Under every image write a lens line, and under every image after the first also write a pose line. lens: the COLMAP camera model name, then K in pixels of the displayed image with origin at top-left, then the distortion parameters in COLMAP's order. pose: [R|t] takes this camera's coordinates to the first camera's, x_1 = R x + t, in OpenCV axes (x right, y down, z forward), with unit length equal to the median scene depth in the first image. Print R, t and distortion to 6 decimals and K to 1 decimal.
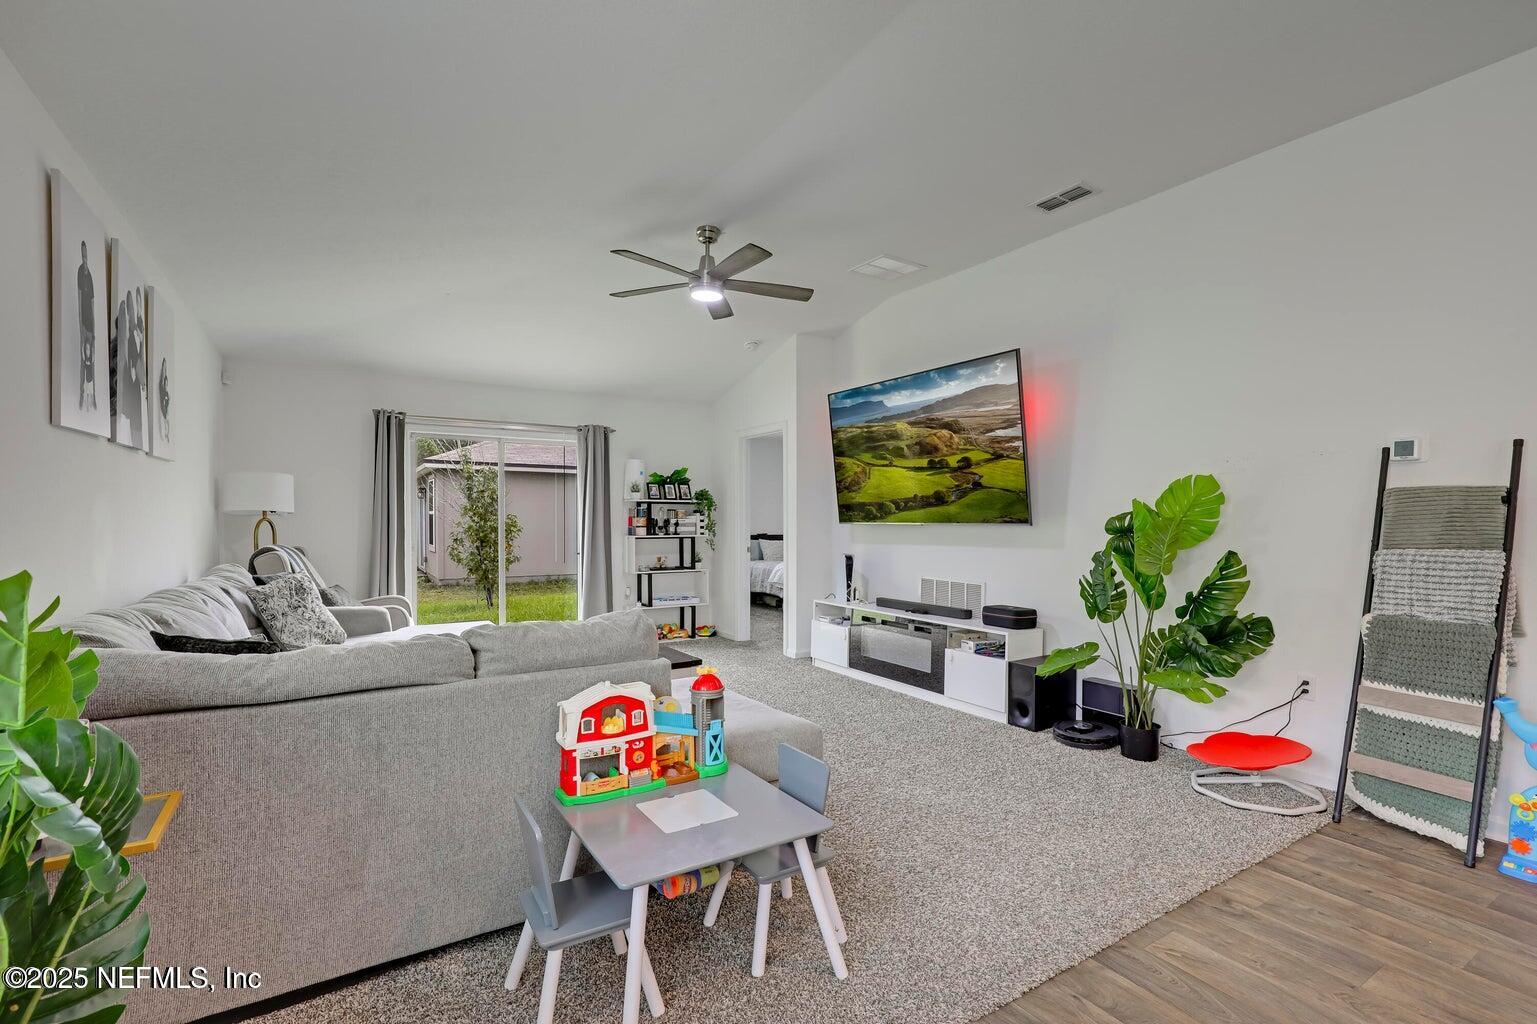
lens RADIAL K [[703.9, 0, 780.1], [0, 703.9, 520.8], [0, 0, 1]] dist [-0.009660, 0.000194]
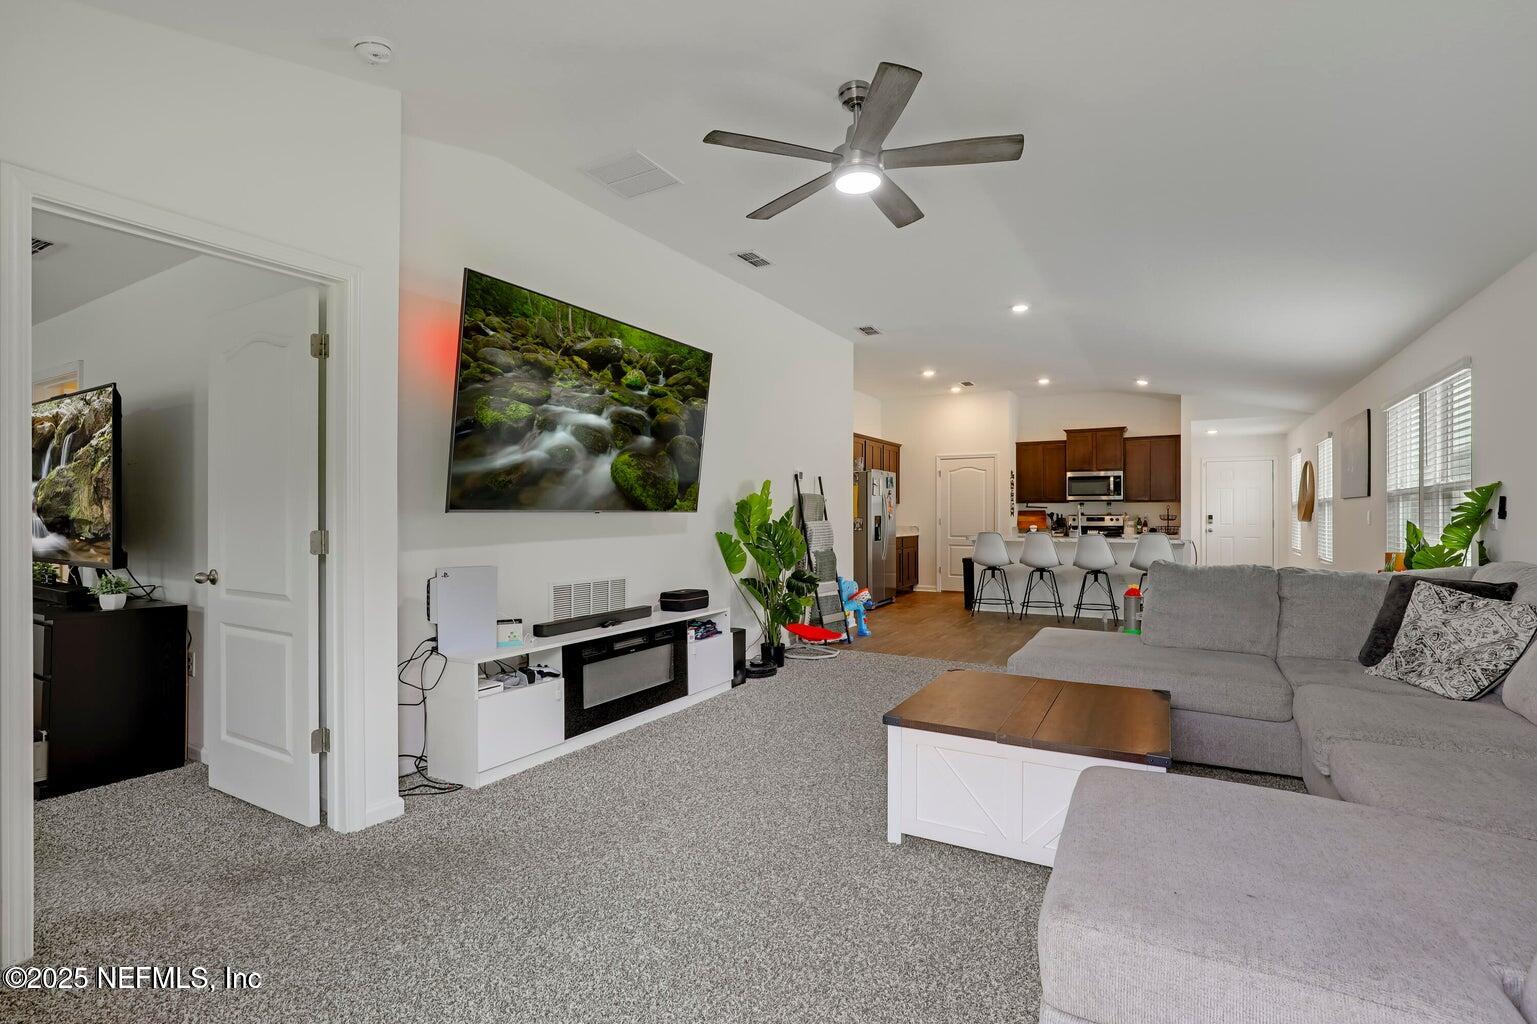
lens RADIAL K [[714.9, 0, 768.5], [0, 714.9, 512.0], [0, 0, 1]] dist [-0.009523, 0.000605]
pose [[-0.452101, -0.002823, 0.891962, -0.483083], [0.000507, 0.999994, 0.003422, 0.000818], [-0.891967, 0.002000, -0.452096, 0.974440]]
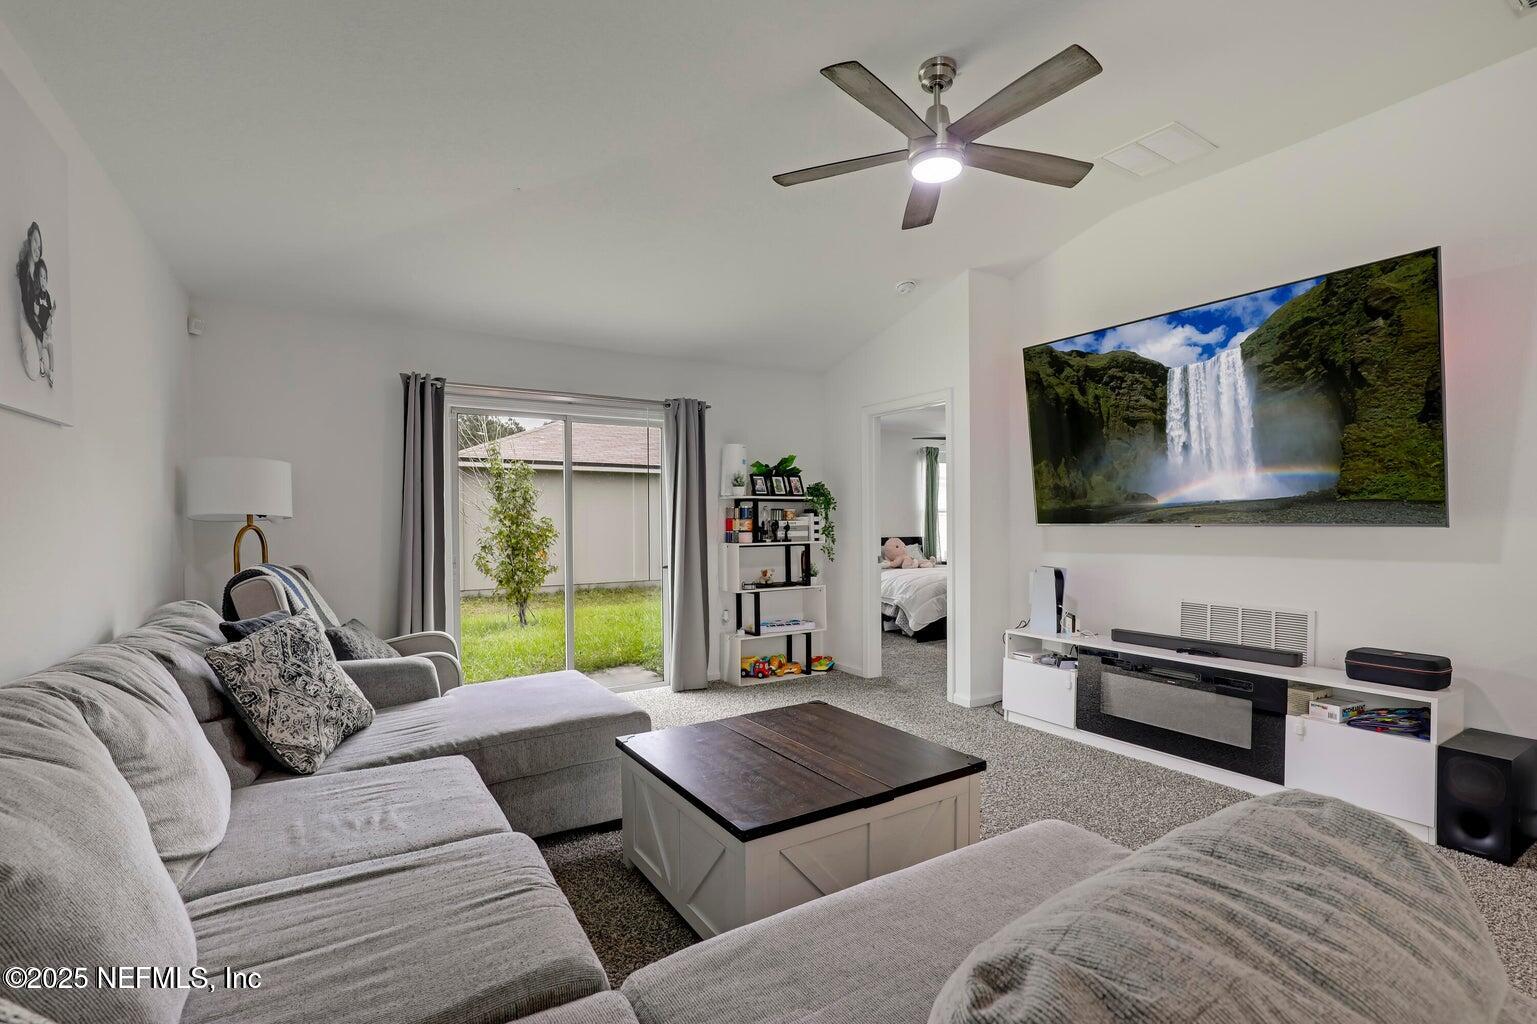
lens RADIAL K [[703.9, 0, 780.1], [0, 703.9, 520.8], [0, 0, 1]] dist [-0.009660, 0.000194]
pose [[0.999943, -0.009532, -0.004903, -0.169373], [0.009529, 0.999954, -0.000712, -0.002539], [0.004910, 0.000665, 0.999988, 0.252338]]
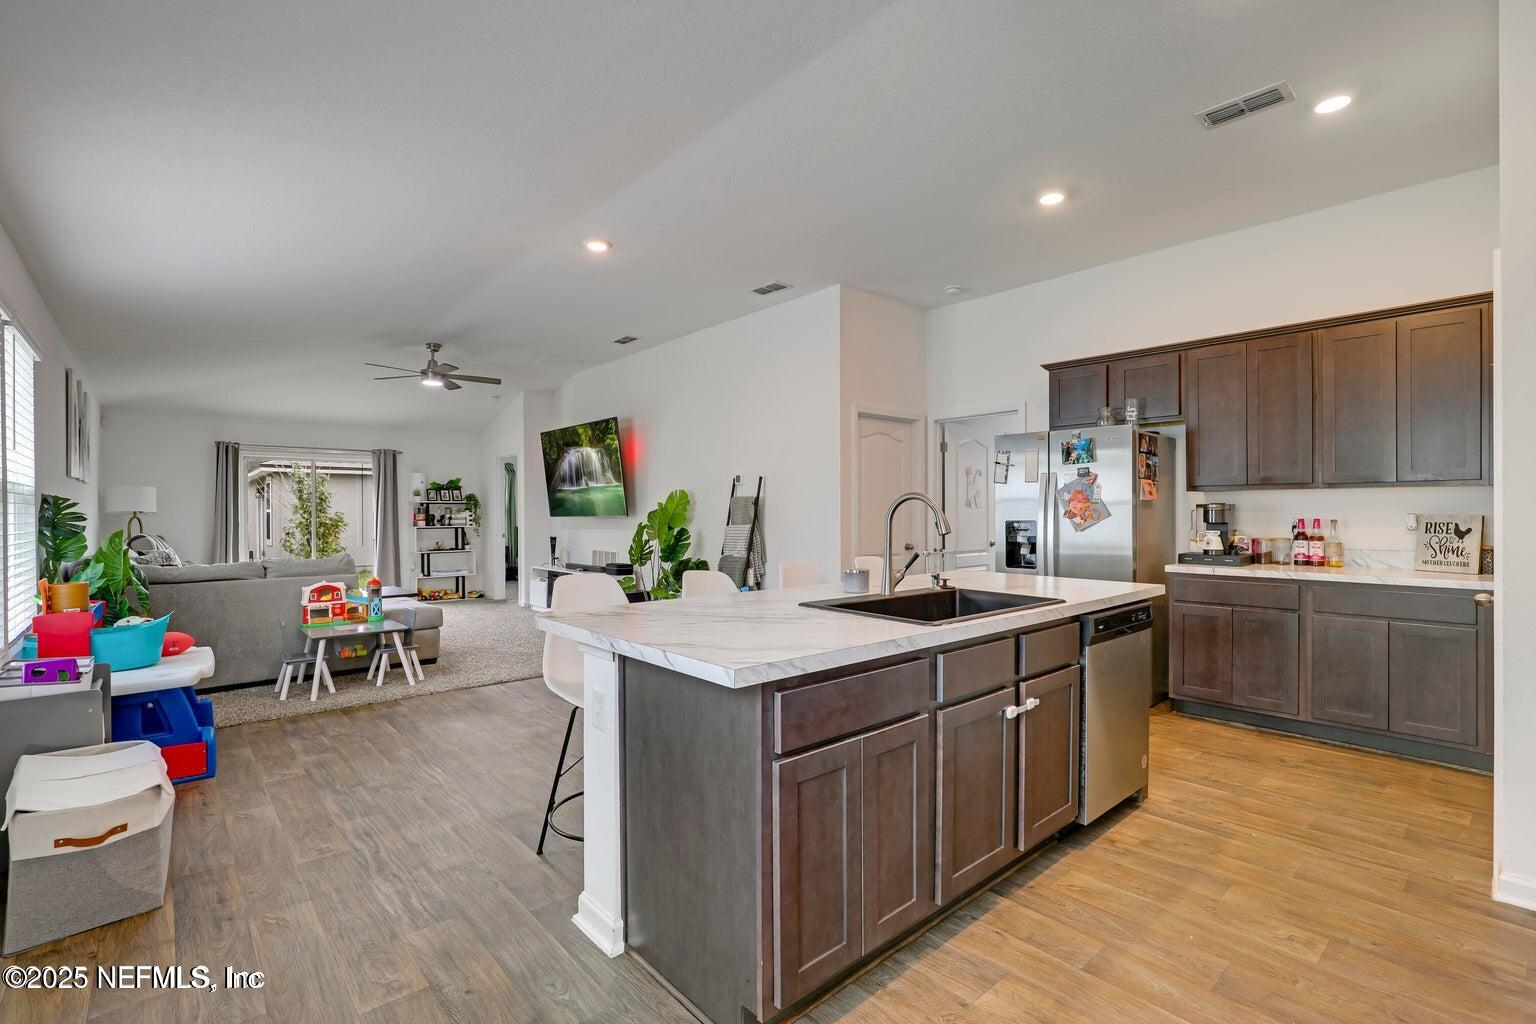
lens RADIAL K [[695.2, 0, 758.7], [0, 695.2, 504.8], [0, 0, 1]] dist [-0.003428, -0.000247]
pose [[0.989317, -0.006932, 0.145615, 0.296653], [0.009052, 0.999862, -0.013905, 0.003099], [-0.145498, 0.015074, 0.989244, -0.533719]]
